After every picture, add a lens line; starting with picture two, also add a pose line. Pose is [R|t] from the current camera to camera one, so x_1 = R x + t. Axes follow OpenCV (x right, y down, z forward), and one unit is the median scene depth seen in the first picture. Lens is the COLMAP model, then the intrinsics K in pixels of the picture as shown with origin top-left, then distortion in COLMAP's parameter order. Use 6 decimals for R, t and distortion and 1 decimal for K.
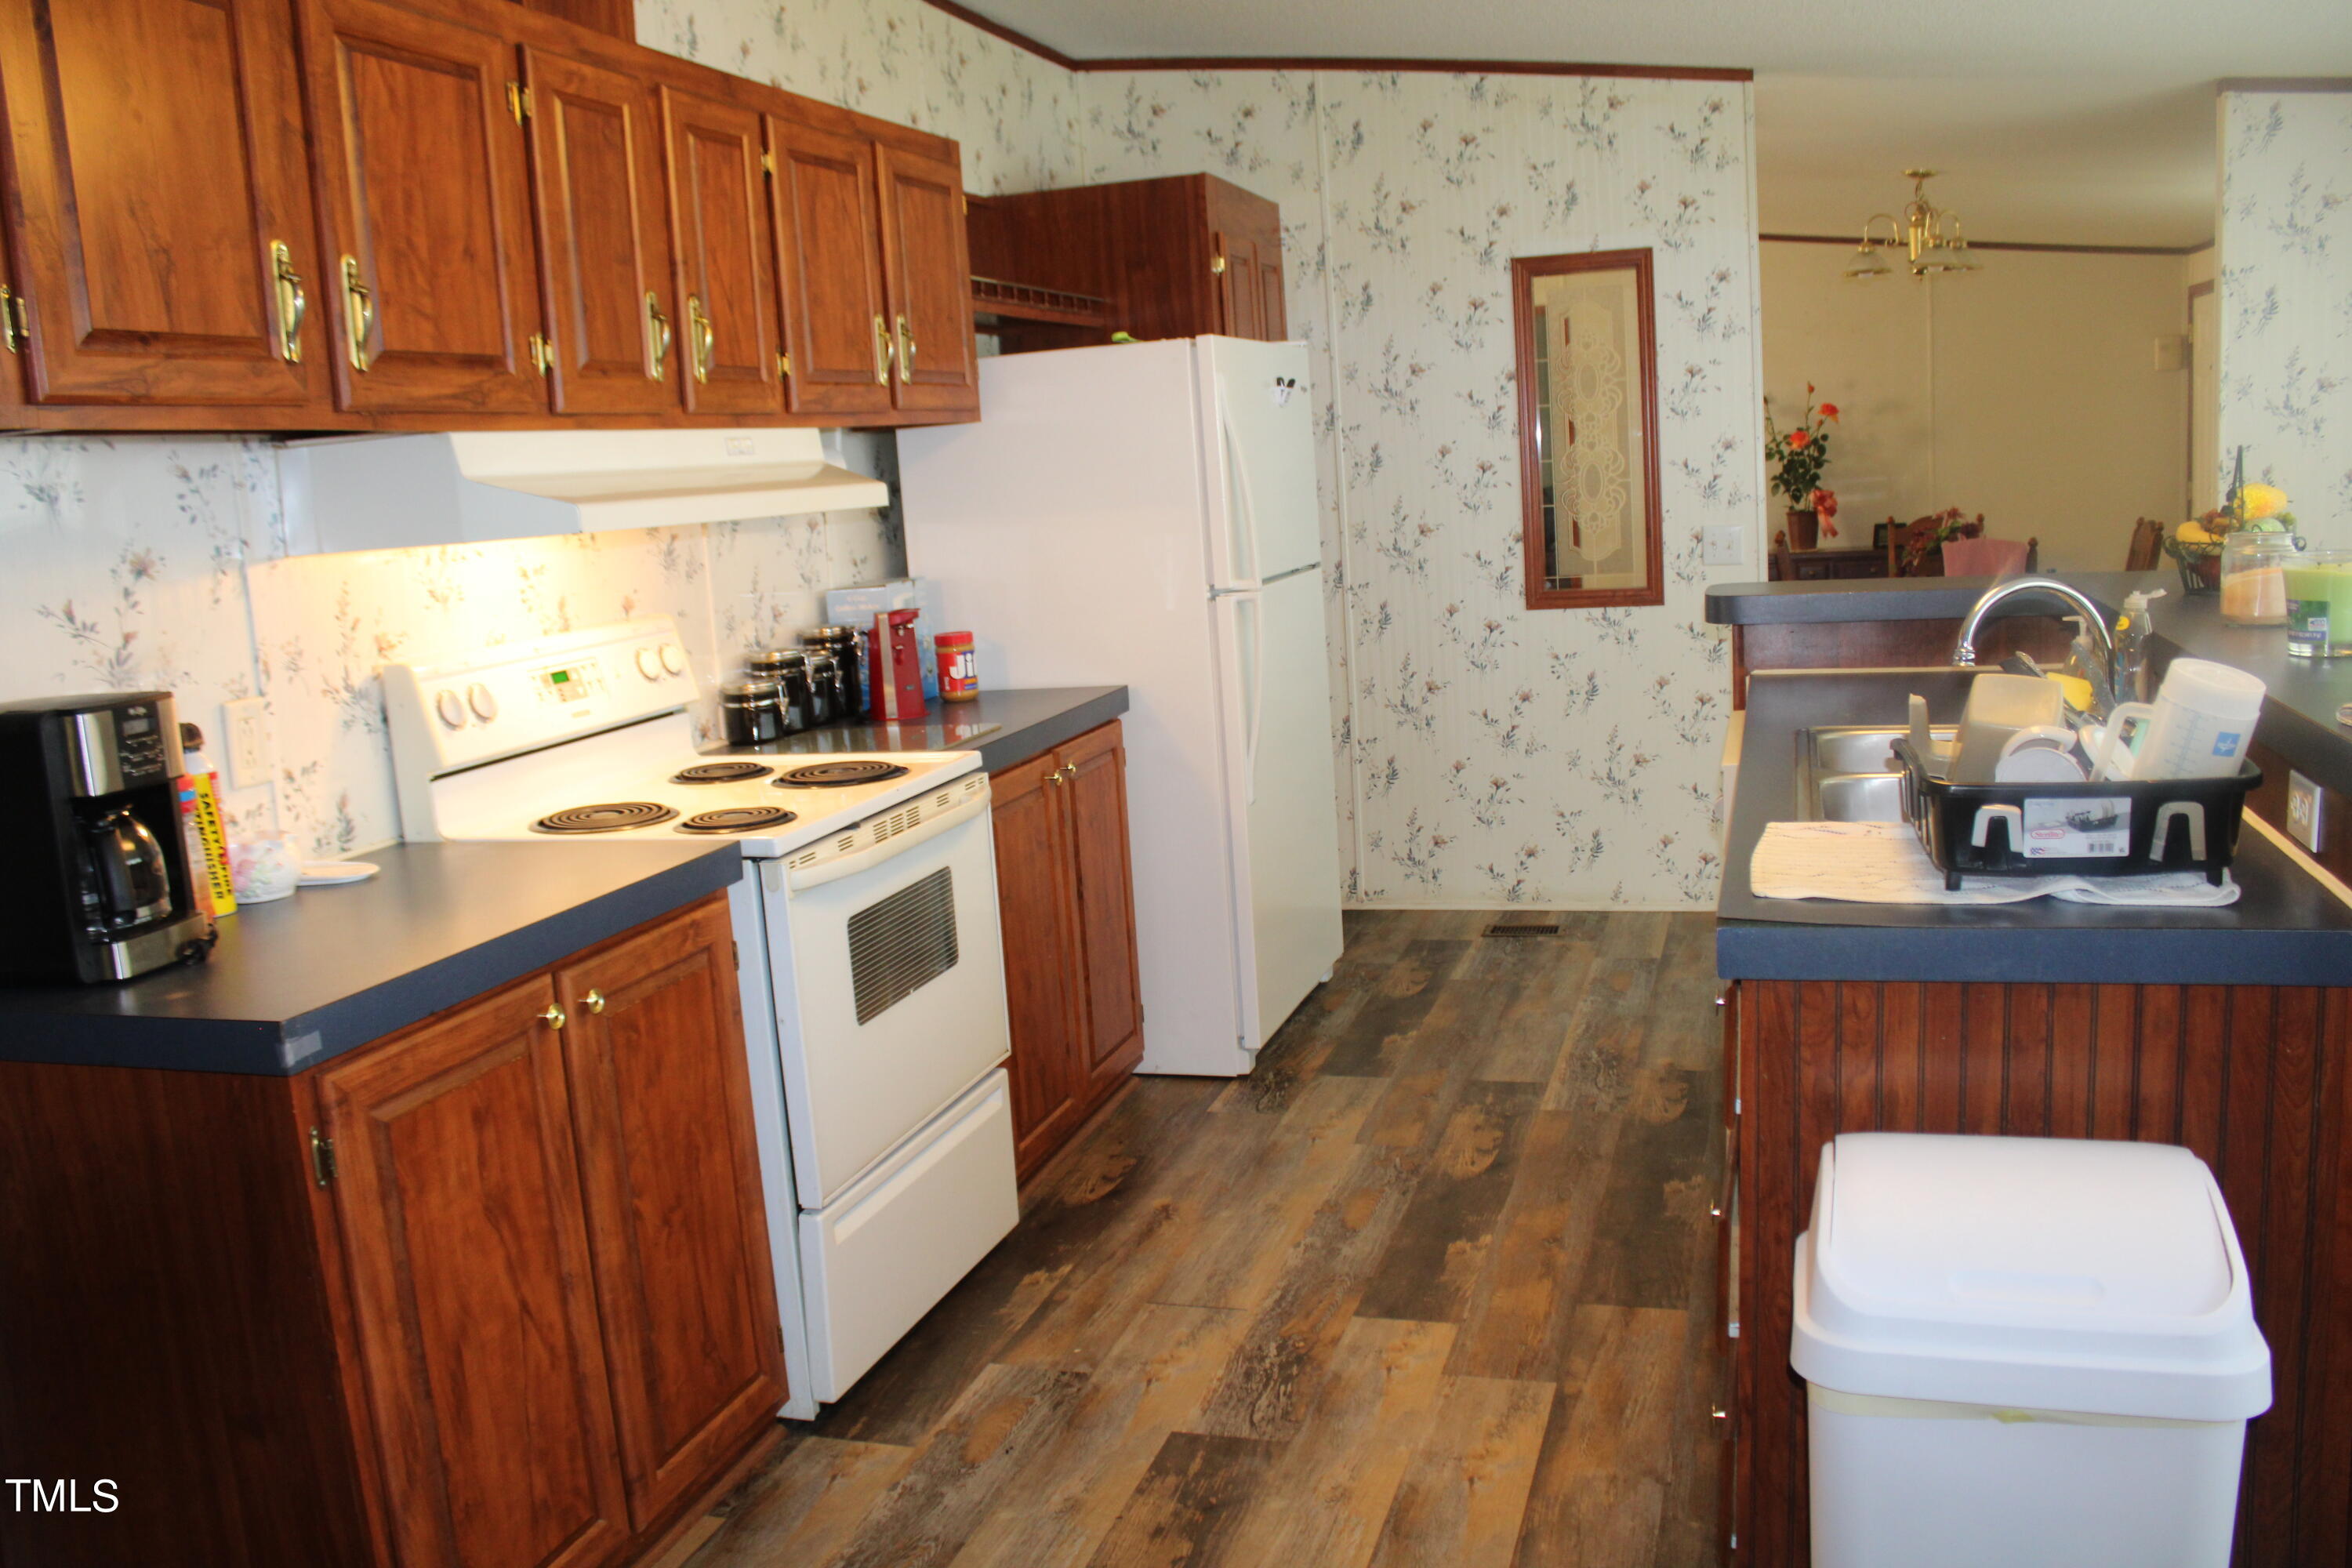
lens RADIAL K [[1967.9, 0, 1176.0], [0, 1967.9, 784.0], [0, 0, 1]] dist [-0.161431, 0.134739]
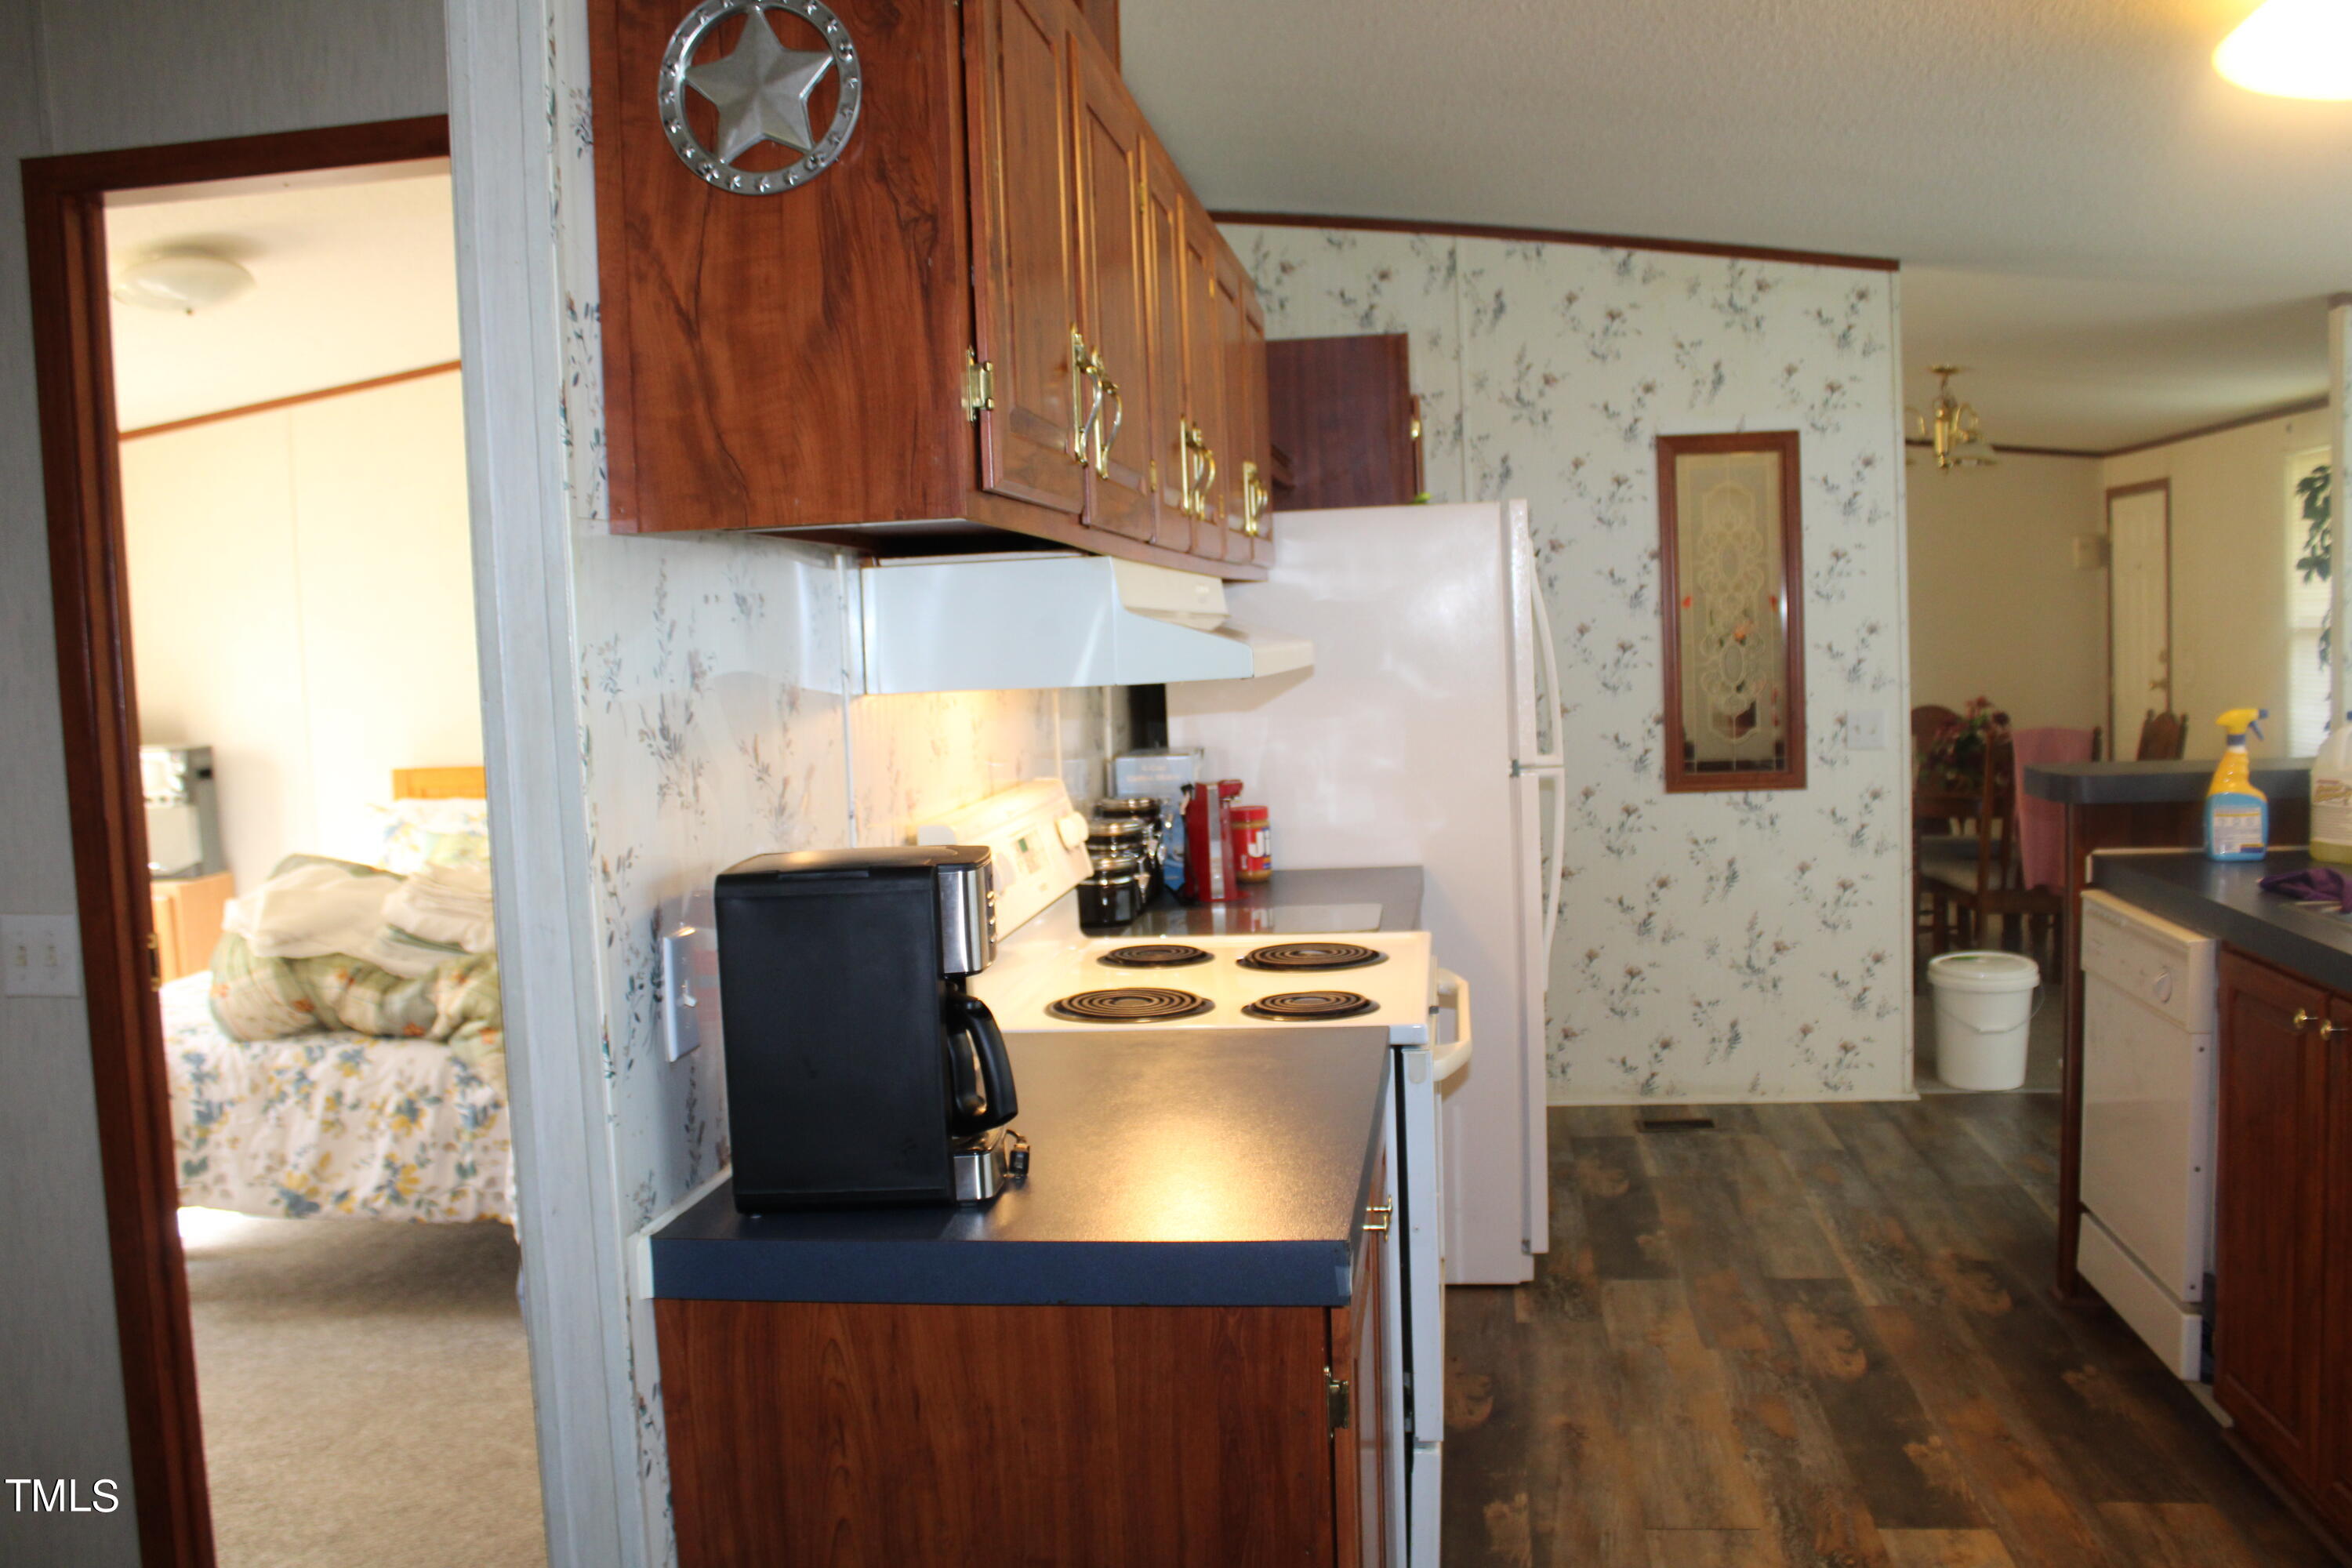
lens RADIAL K [[2062.1, 0, 1176.0], [0, 2062.1, 784.0], [0, 0, 1]] dist [-0.164659, 0.156785]
pose [[0.986058, 0.013562, 0.165847, -0.242831], [0.002657, 0.995263, -0.097181, 0.004777], [-0.166380, 0.096267, 0.981351, 0.043707]]
